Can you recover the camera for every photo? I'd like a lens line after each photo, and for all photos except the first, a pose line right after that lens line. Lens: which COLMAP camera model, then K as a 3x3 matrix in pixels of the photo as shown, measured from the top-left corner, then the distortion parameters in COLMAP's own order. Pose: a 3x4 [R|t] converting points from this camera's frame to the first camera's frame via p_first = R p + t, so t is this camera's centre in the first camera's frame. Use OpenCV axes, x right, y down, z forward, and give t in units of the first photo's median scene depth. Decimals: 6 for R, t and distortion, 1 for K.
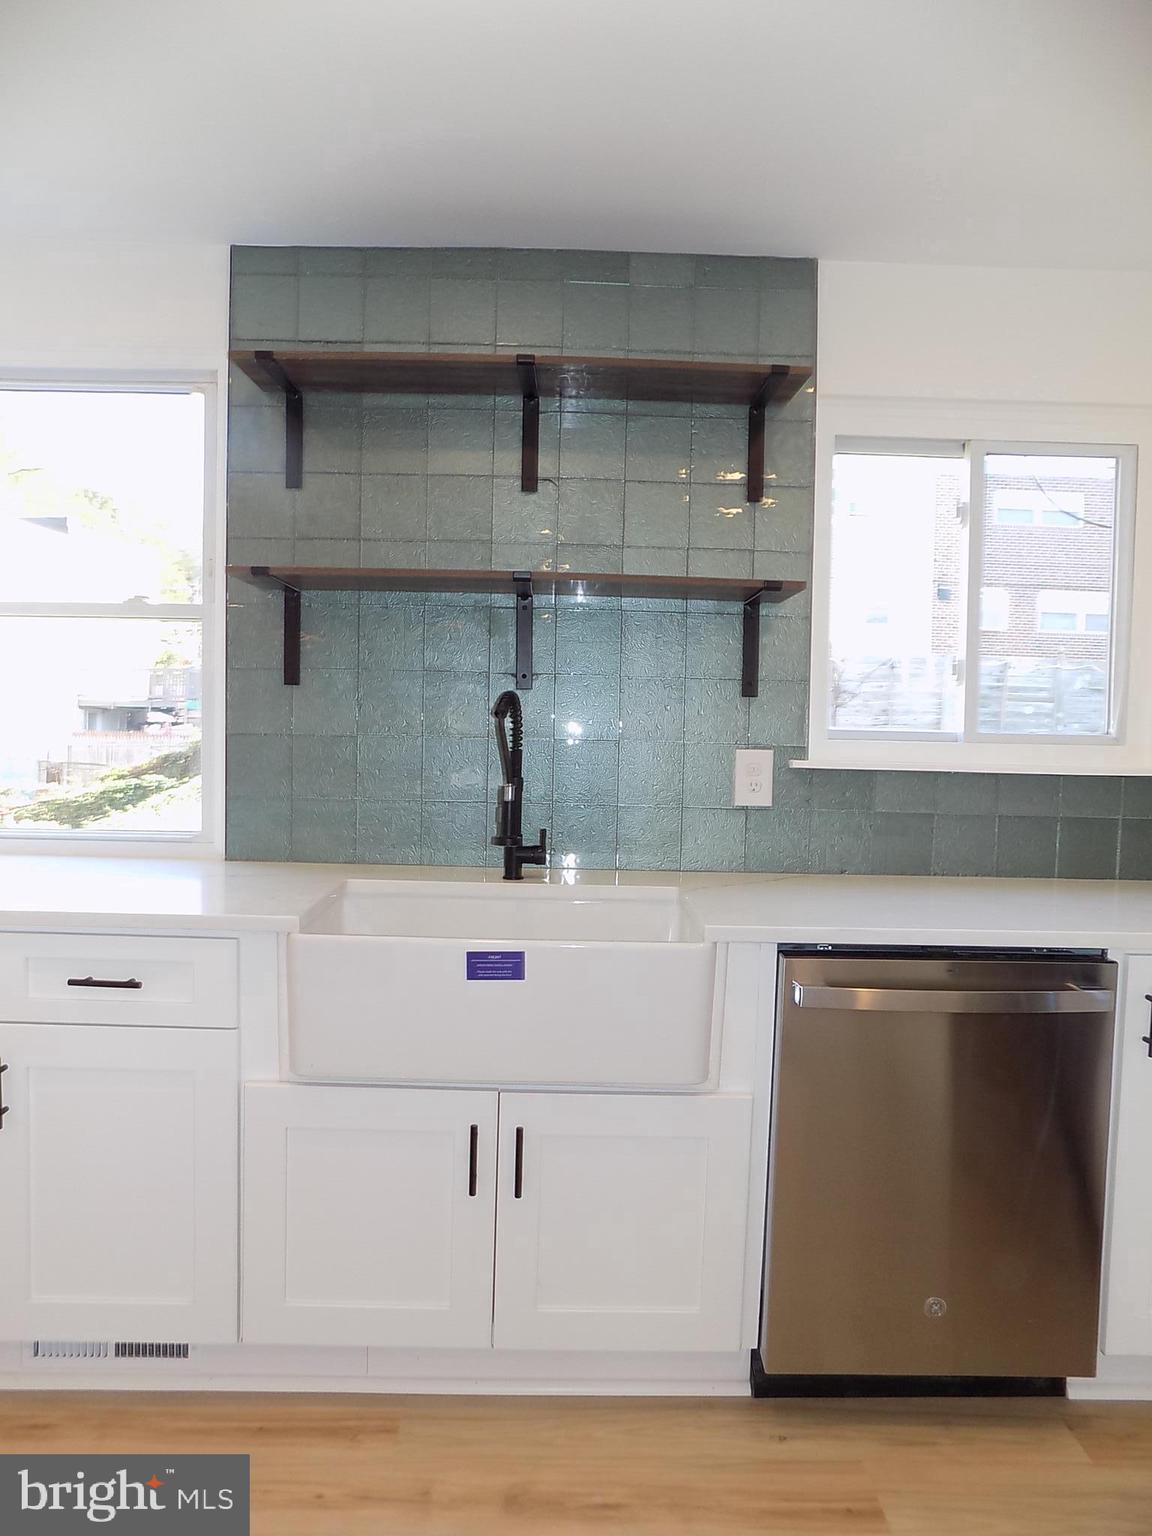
lens RADIAL K [[1032.3, 0, 578.7], [0, 1032.3, 769.1], [0, 0, 1]] dist [-0.054587, 0.054510]
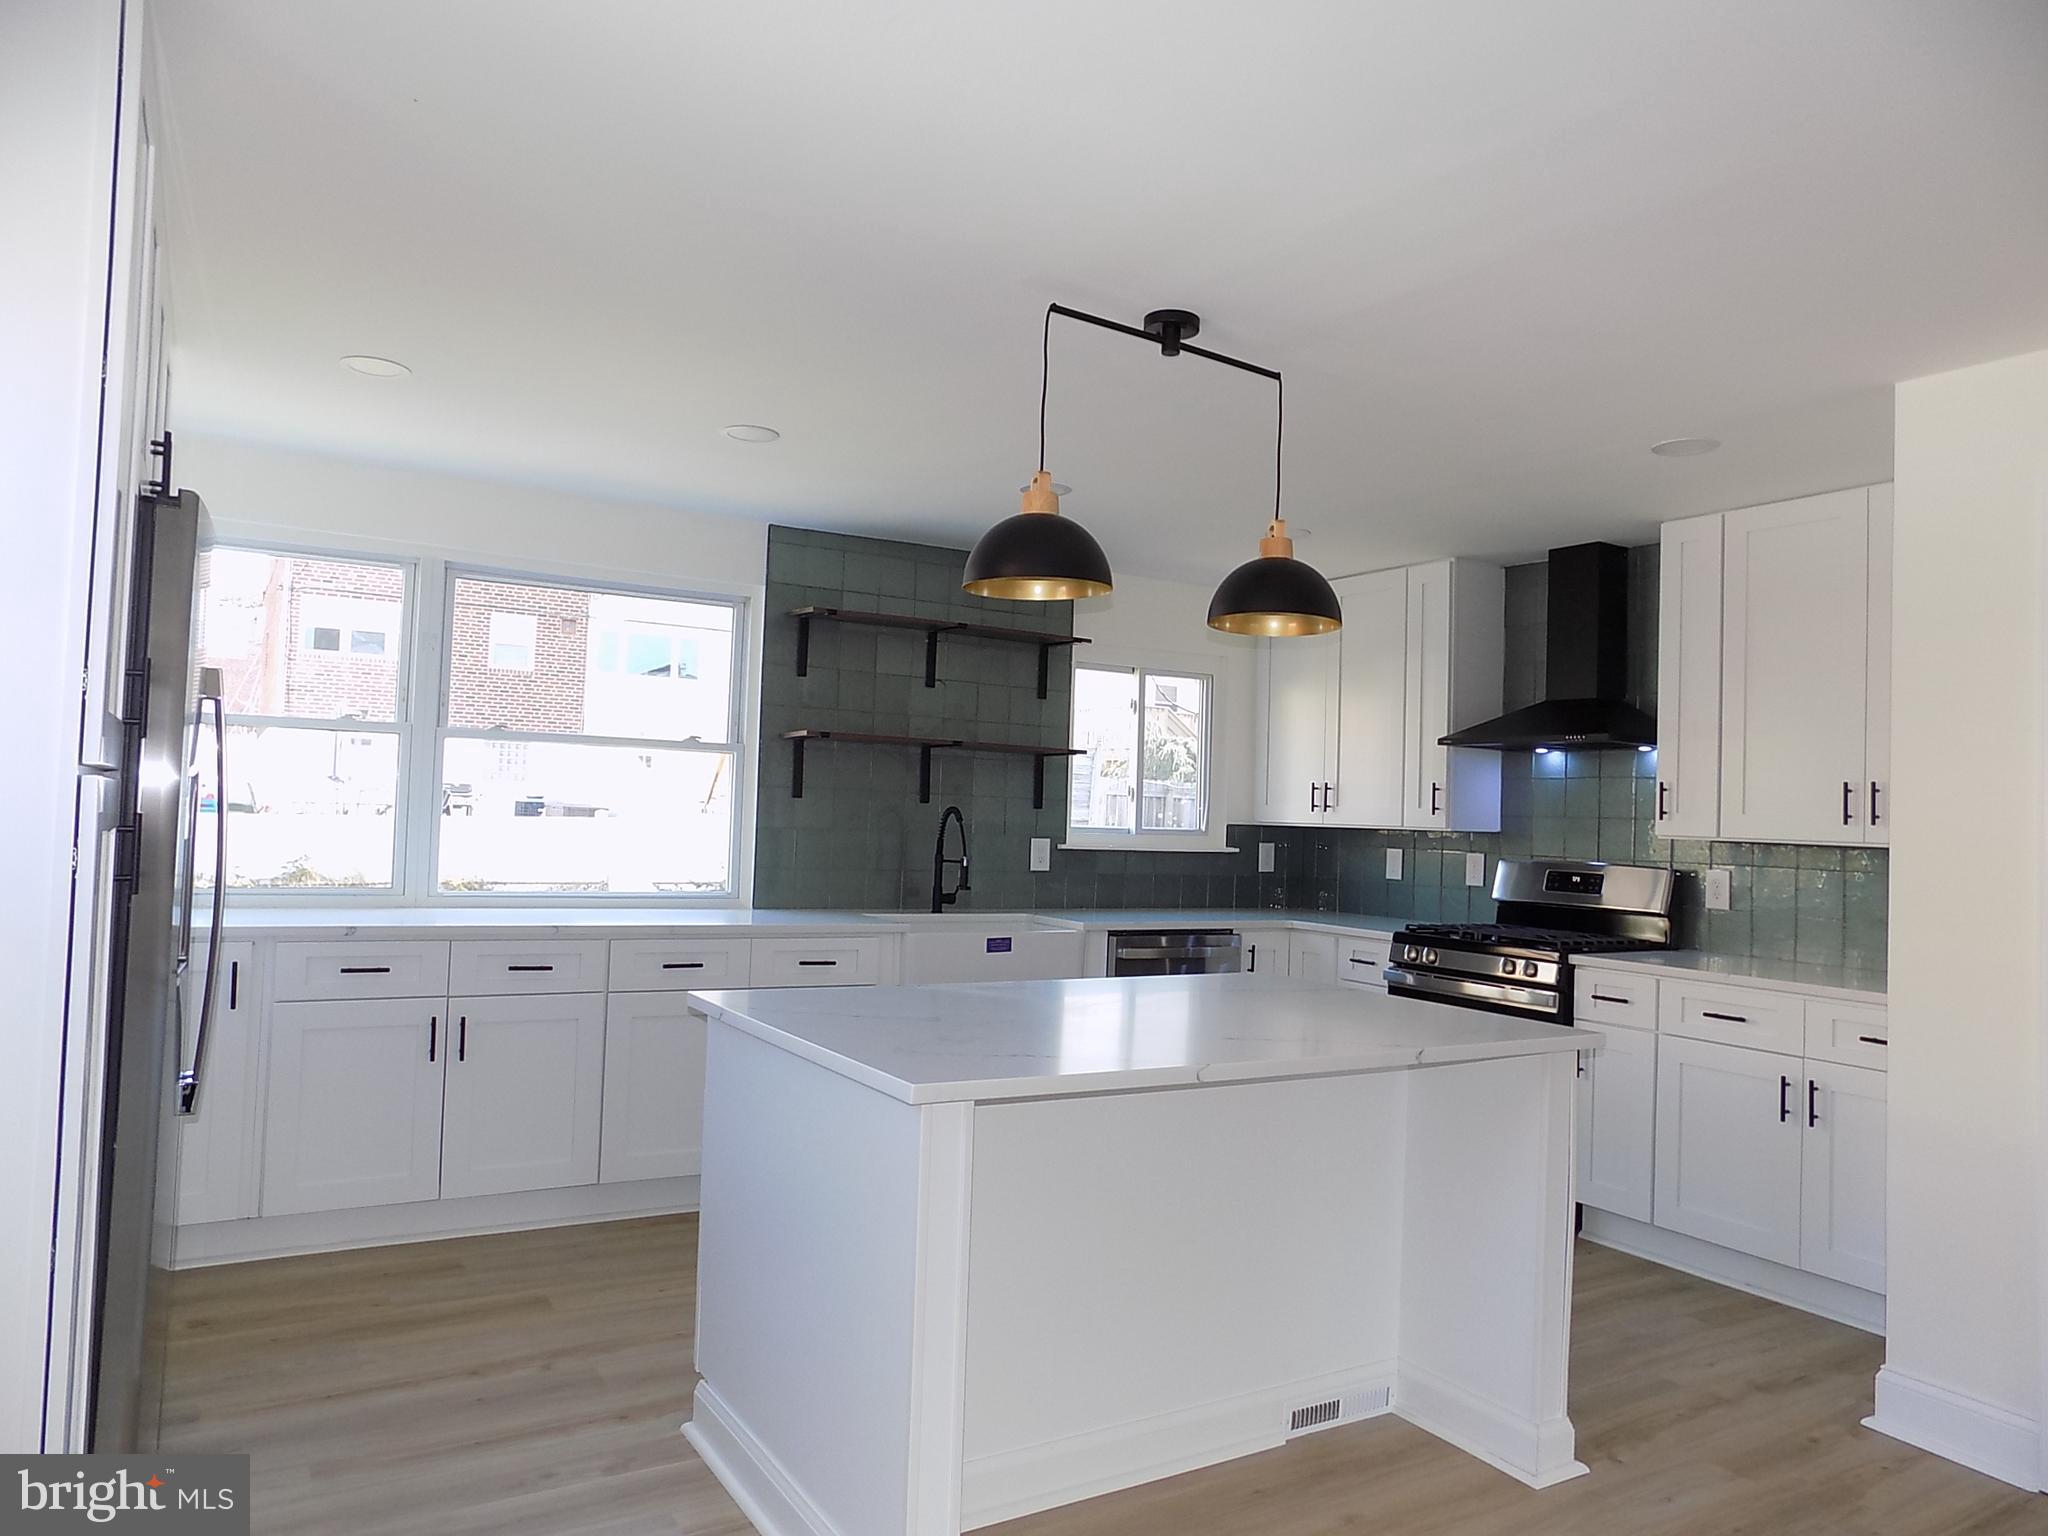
lens RADIAL K [[1376.5, 0, 1027.2], [0, 1376.5, 759.2], [0, 0, 1]] dist [-0.054587, 0.054510]
pose [[0.872977, 0.032038, 0.486708, -1.001153], [0.000131, 0.997825, -0.065918, 0.000899], [-0.487761, 0.057608, 0.871074, -1.047726]]
